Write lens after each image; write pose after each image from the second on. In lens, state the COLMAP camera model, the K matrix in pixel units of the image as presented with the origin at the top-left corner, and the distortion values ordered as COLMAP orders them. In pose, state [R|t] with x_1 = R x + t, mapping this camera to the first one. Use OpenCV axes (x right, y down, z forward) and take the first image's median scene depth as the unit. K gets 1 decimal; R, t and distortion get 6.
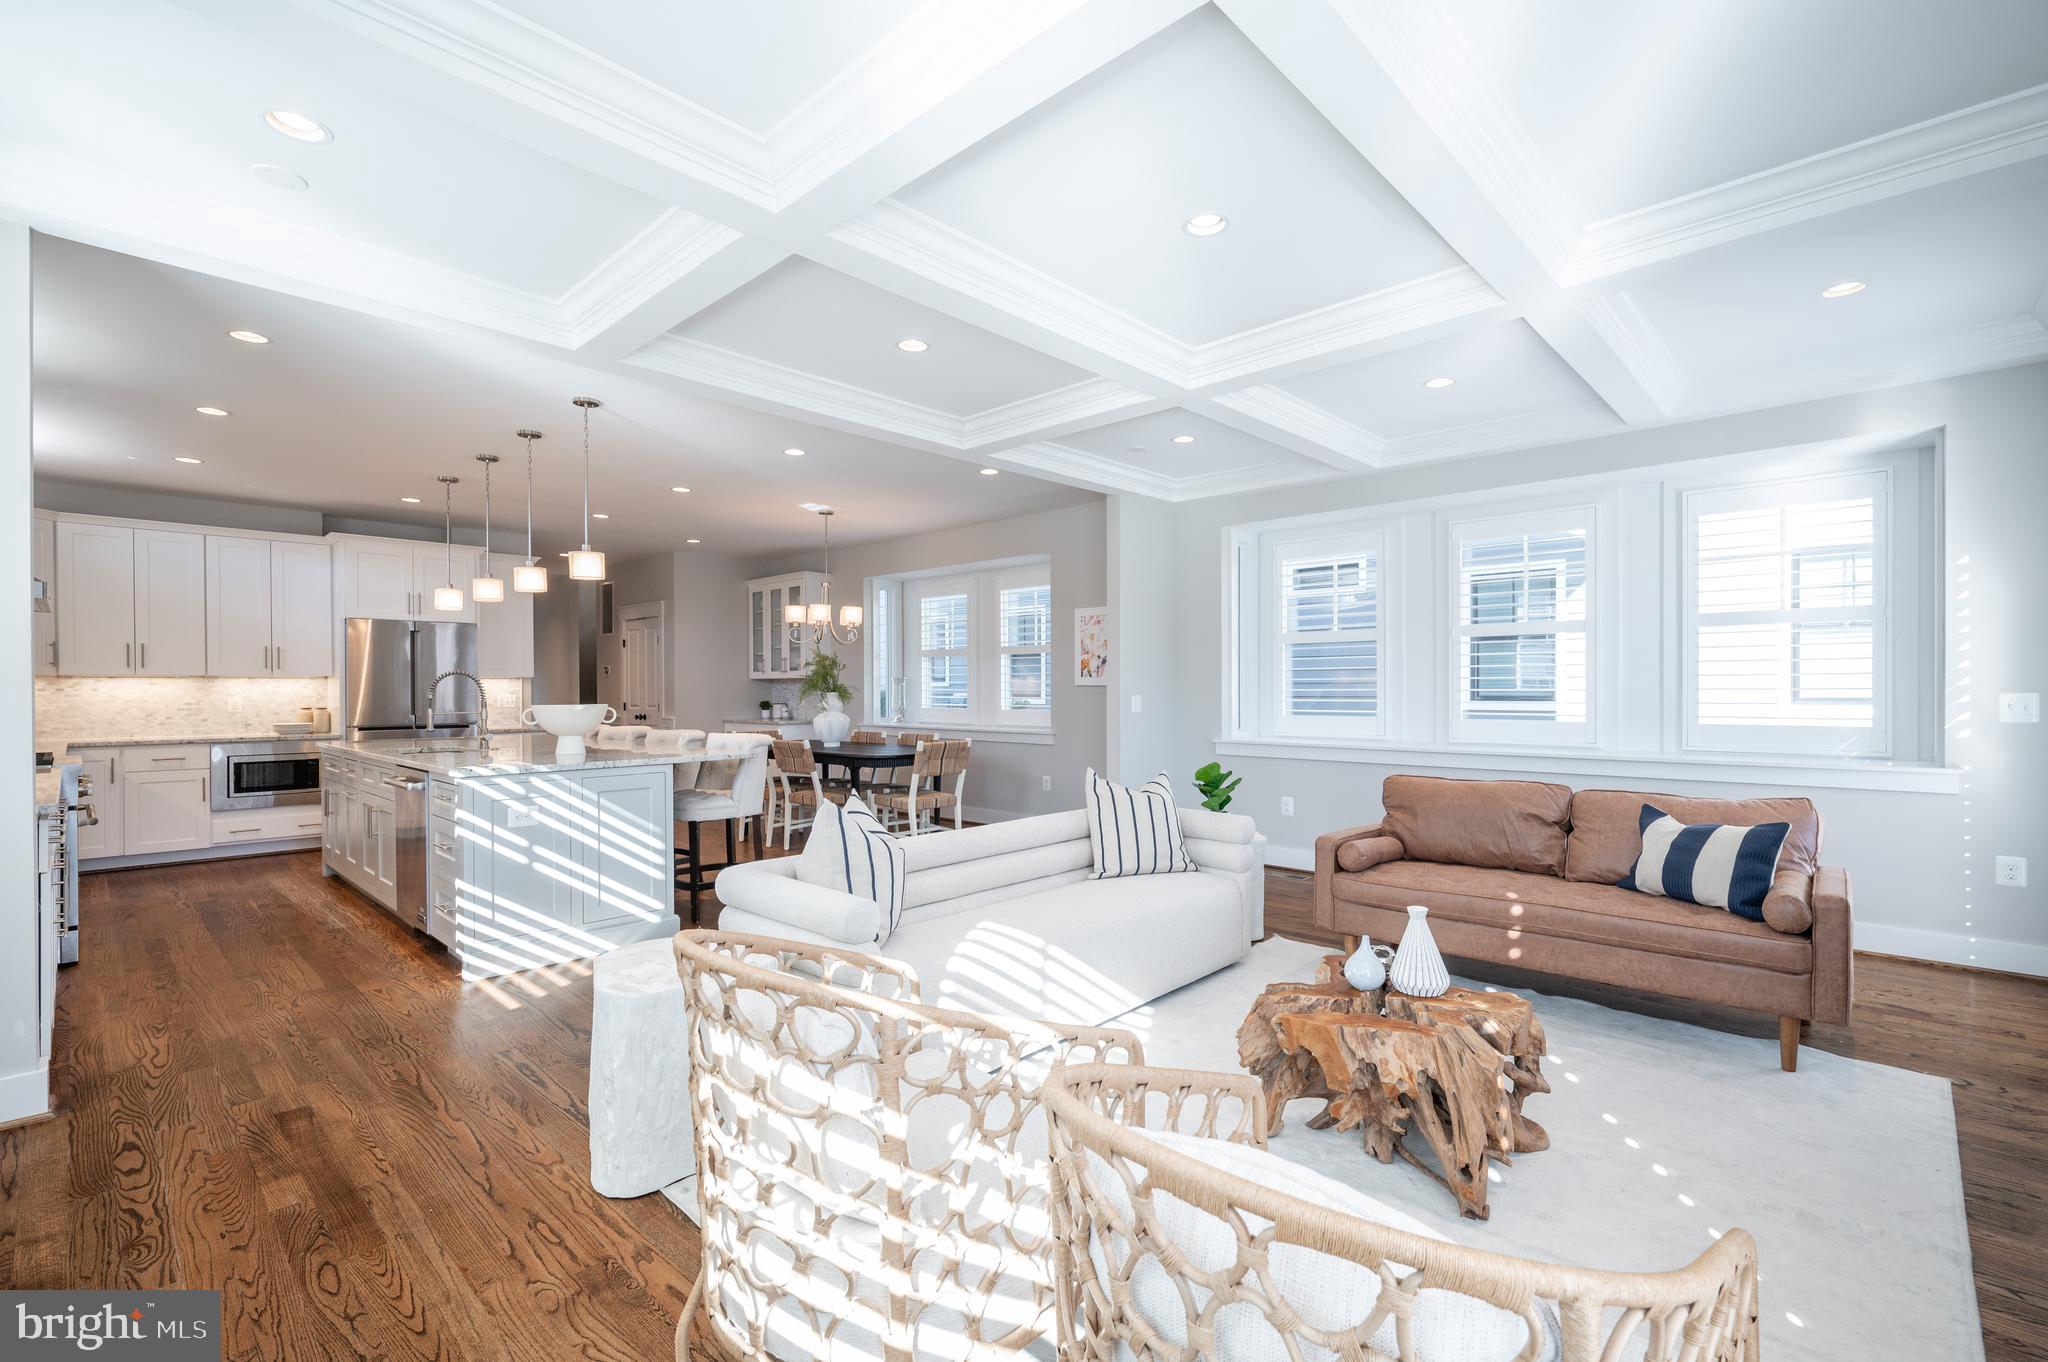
lens RADIAL K [[909.0, 0, 1024.0], [0, 909.0, 681.0], [0, 0, 1]] dist [-0.000998, -0.000066]
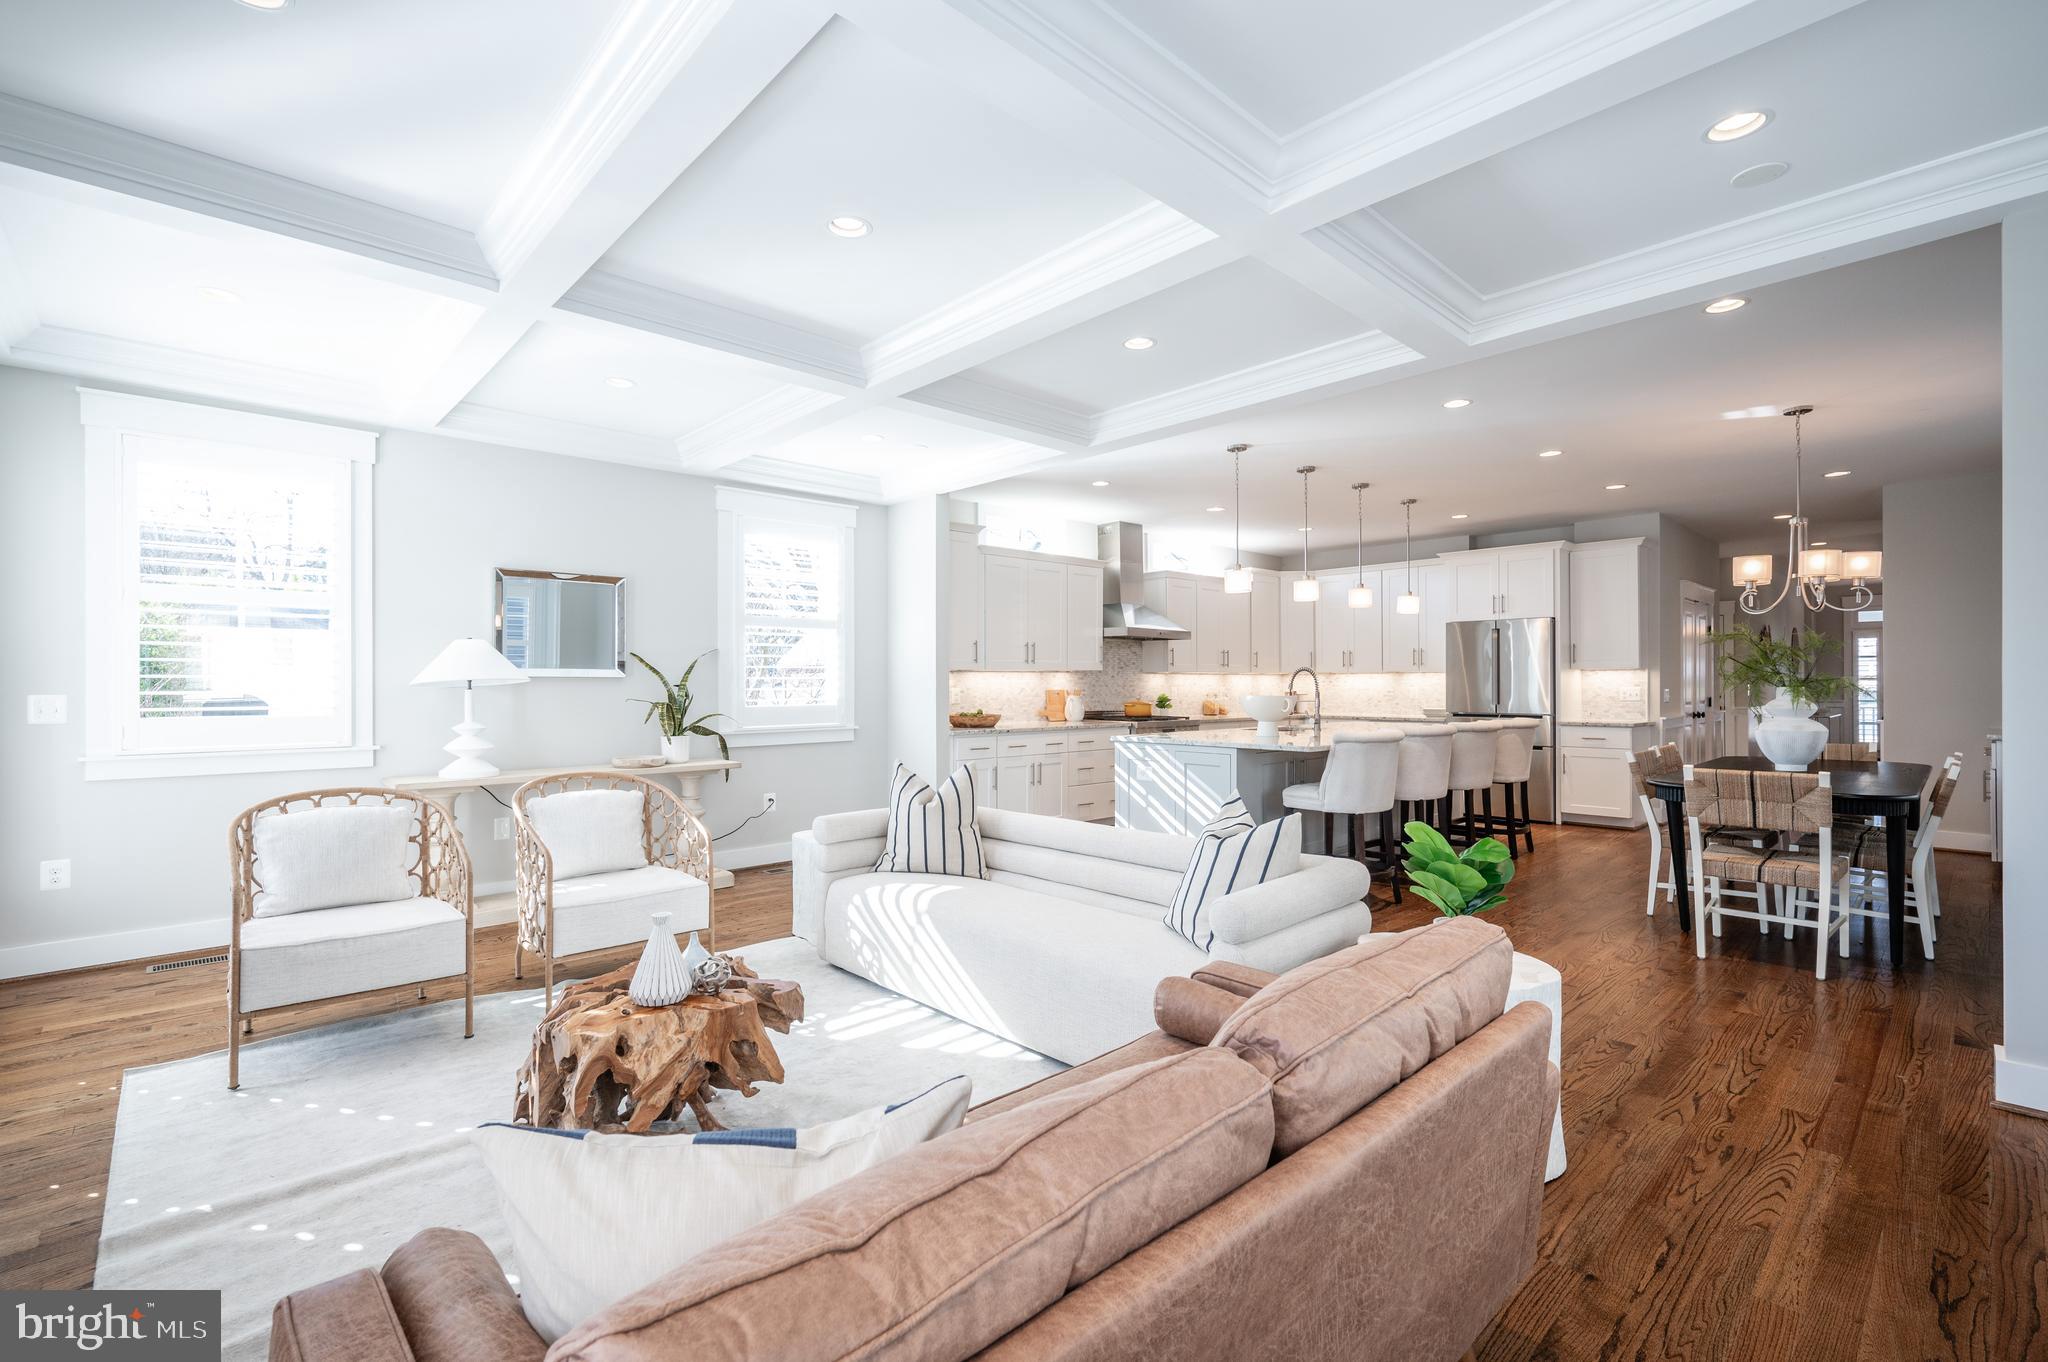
lens RADIAL K [[909.0, 0, 1024.0], [0, 909.0, 681.0], [0, 0, 1]] dist [-0.000998, -0.000066]
pose [[-0.050690, 0.005519, -0.998699, 0.830248], [0.004629, 0.999975, 0.005291, -0.001552], [0.998704, -0.004355, -0.050714, 0.858561]]
